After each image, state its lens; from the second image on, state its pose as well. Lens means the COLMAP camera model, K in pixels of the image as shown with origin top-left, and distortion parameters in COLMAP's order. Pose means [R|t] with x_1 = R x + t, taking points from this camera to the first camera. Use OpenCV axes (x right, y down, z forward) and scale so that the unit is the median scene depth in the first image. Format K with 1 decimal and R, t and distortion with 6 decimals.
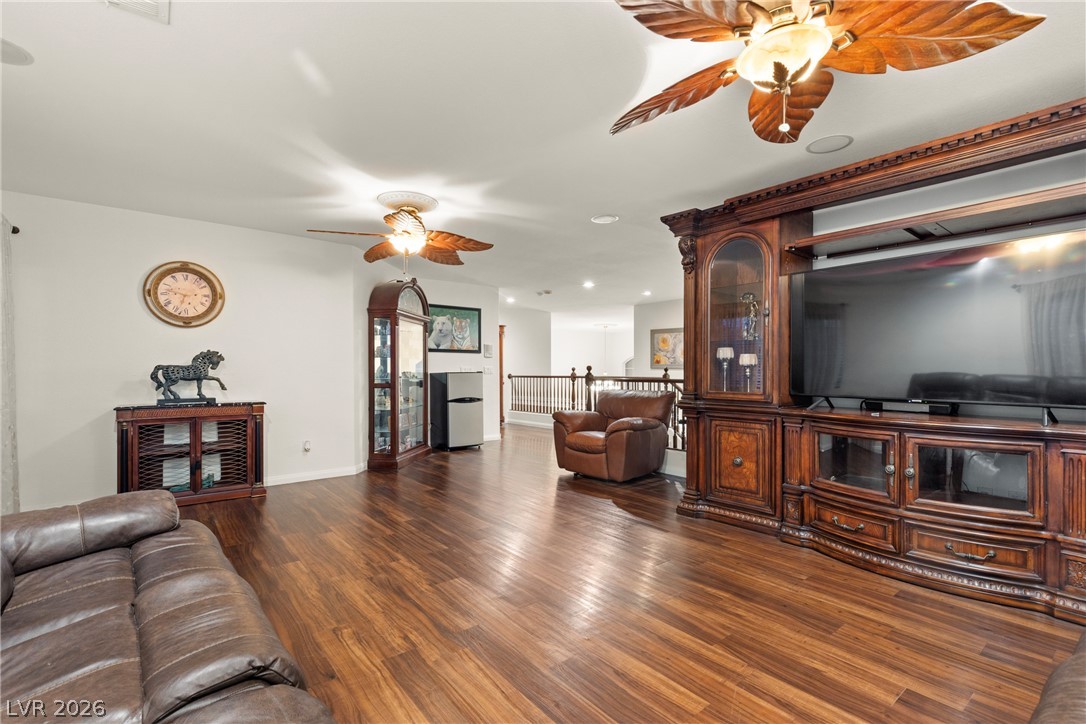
lens RADIAL K [[495.0, 0, 551.4], [0, 495.0, 369.7], [0, 0, 1]] dist [0.002242, 0.000032]
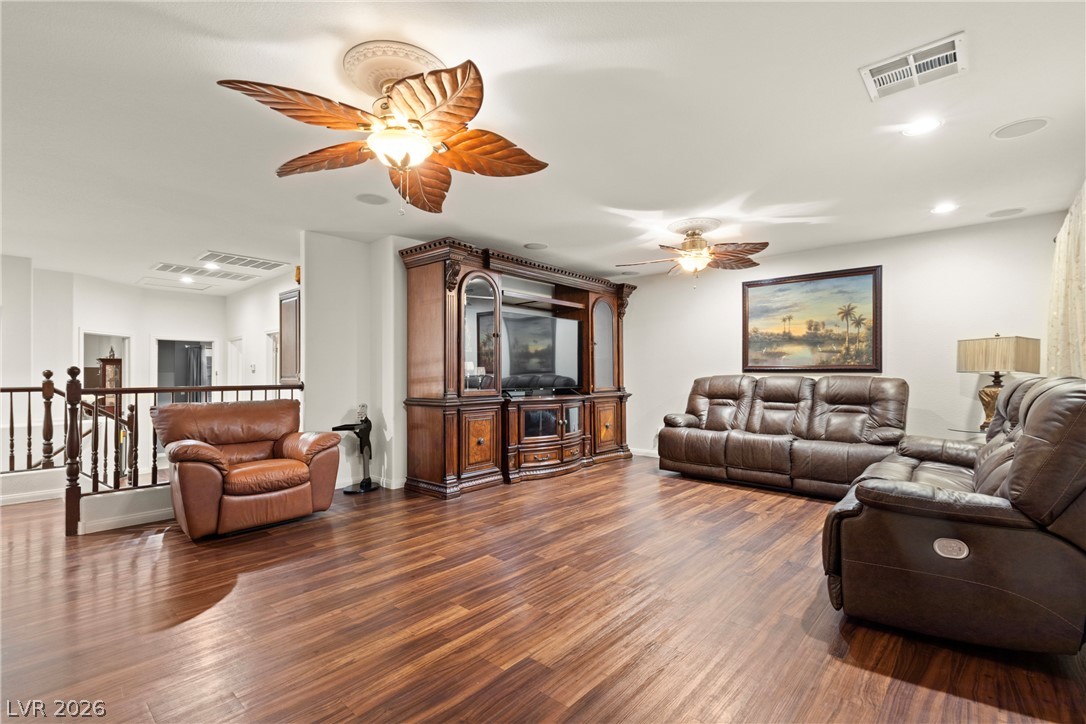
lens RADIAL K [[482.3, 0, 542.0], [0, 482.3, 372.0], [0, 0, 1]] dist [0.001891, 0.000145]
pose [[-0.137884, 0.001058, 0.990448, -0.791315], [0.001542, 0.999998, -0.000854, -0.003078], [-0.990447, 0.001409, -0.137886, 0.840350]]
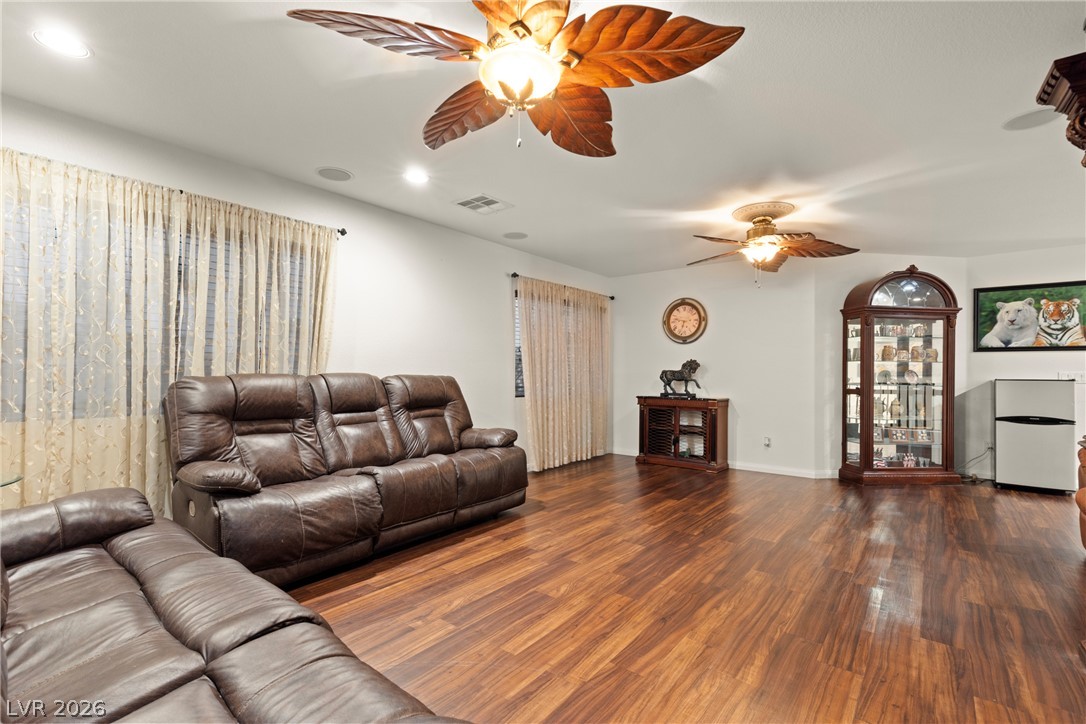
lens RADIAL K [[495.0, 0, 551.4], [0, 495.0, 369.7], [0, 0, 1]] dist [0.002242, 0.000032]
pose [[0.219628, -0.005281, -0.975569, 0.574450], [-0.006818, 0.999953, -0.006948, 0.001714], [0.975560, 0.008177, 0.219582, 0.316465]]
